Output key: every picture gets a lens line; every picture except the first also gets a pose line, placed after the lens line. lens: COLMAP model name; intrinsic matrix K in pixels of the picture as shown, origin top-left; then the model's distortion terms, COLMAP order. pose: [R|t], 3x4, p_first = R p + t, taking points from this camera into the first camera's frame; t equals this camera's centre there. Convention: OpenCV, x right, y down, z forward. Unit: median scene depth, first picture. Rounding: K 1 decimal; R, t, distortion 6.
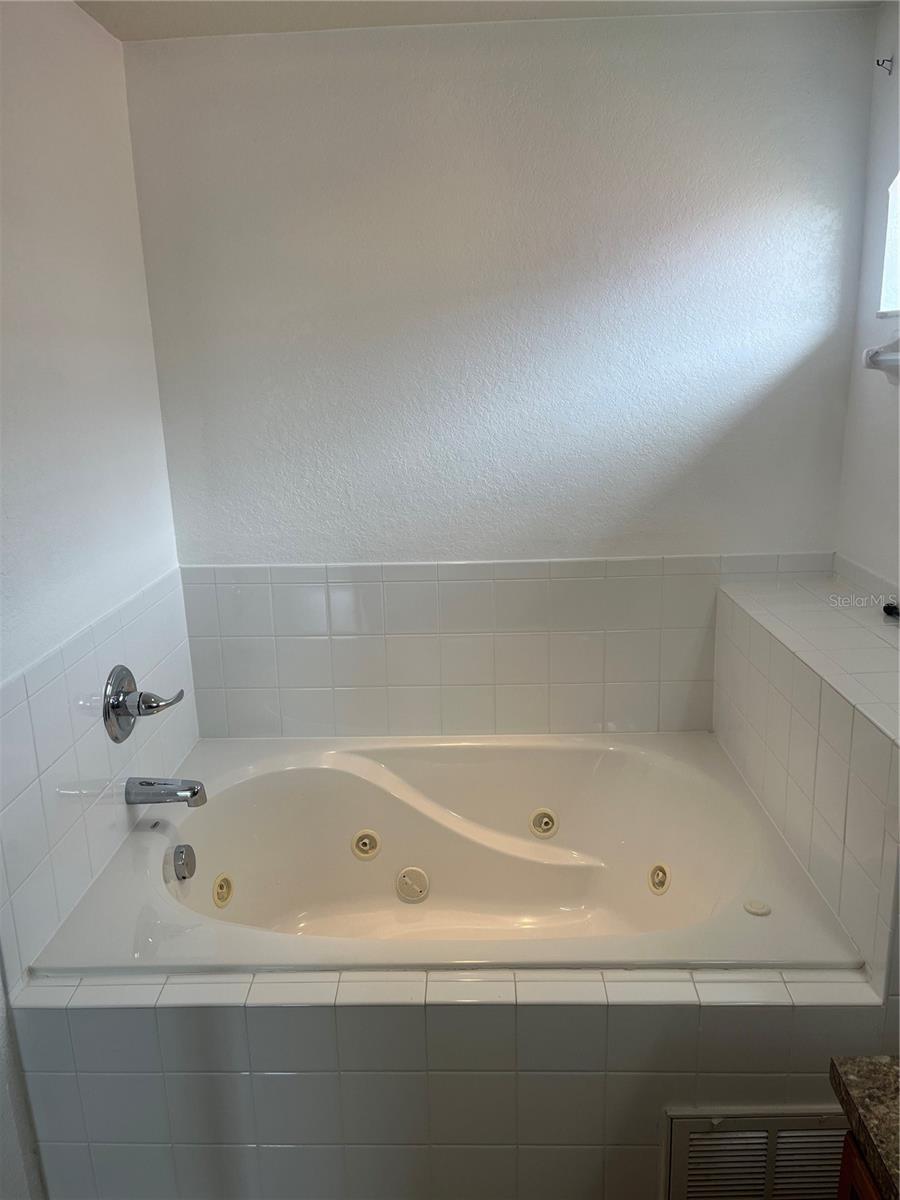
lens RADIAL K [[915.9, 0, 449.4], [0, 915.9, 604.1], [0, 0, 1]] dist [0.065534, -0.089759]
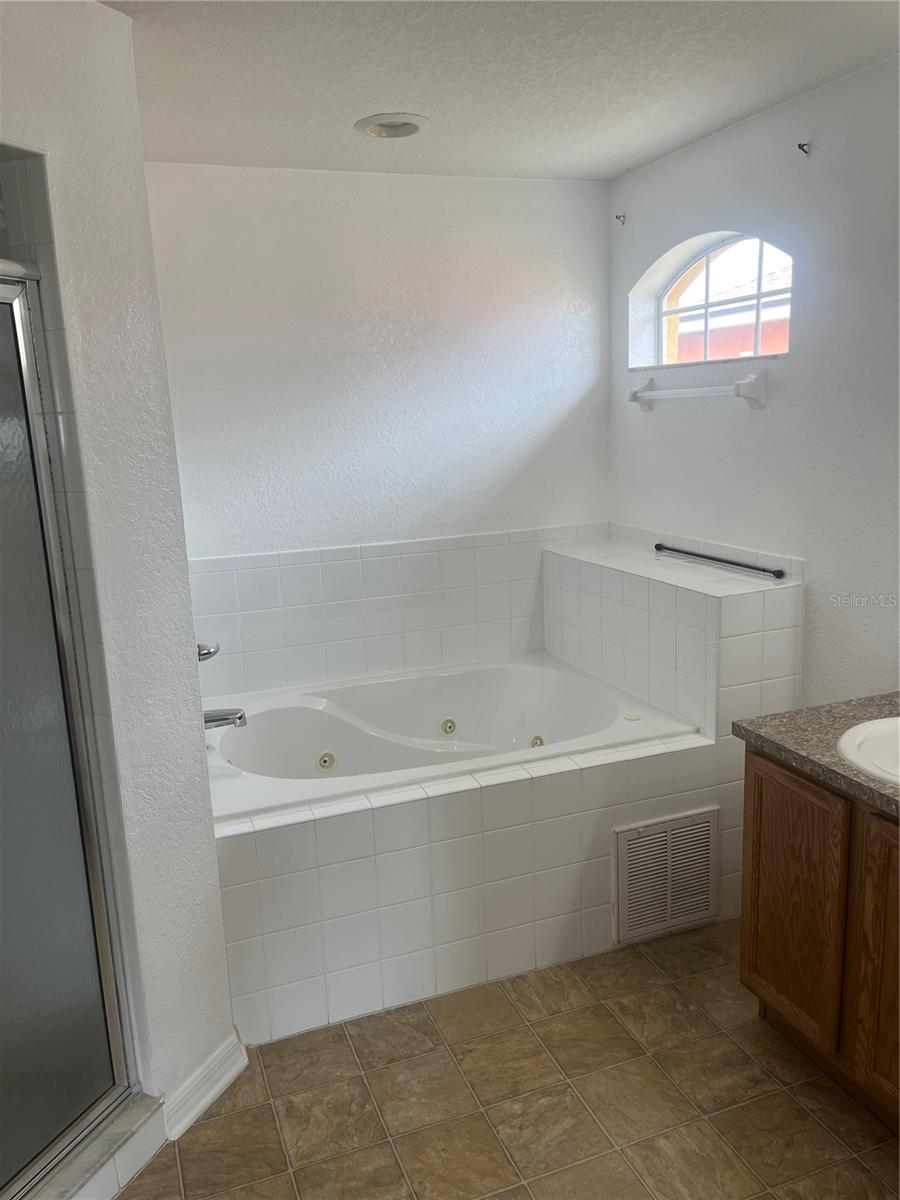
lens RADIAL K [[915.9, 0, 442.7], [0, 915.9, 602.1], [0, 0, 1]] dist [0.065534, -0.089759]
pose [[0.926997, -0.085242, 0.365253, -0.428655], [0.106320, 0.993607, -0.037951, 0.109990], [-0.359683, 0.074014, 0.930134, -0.327160]]
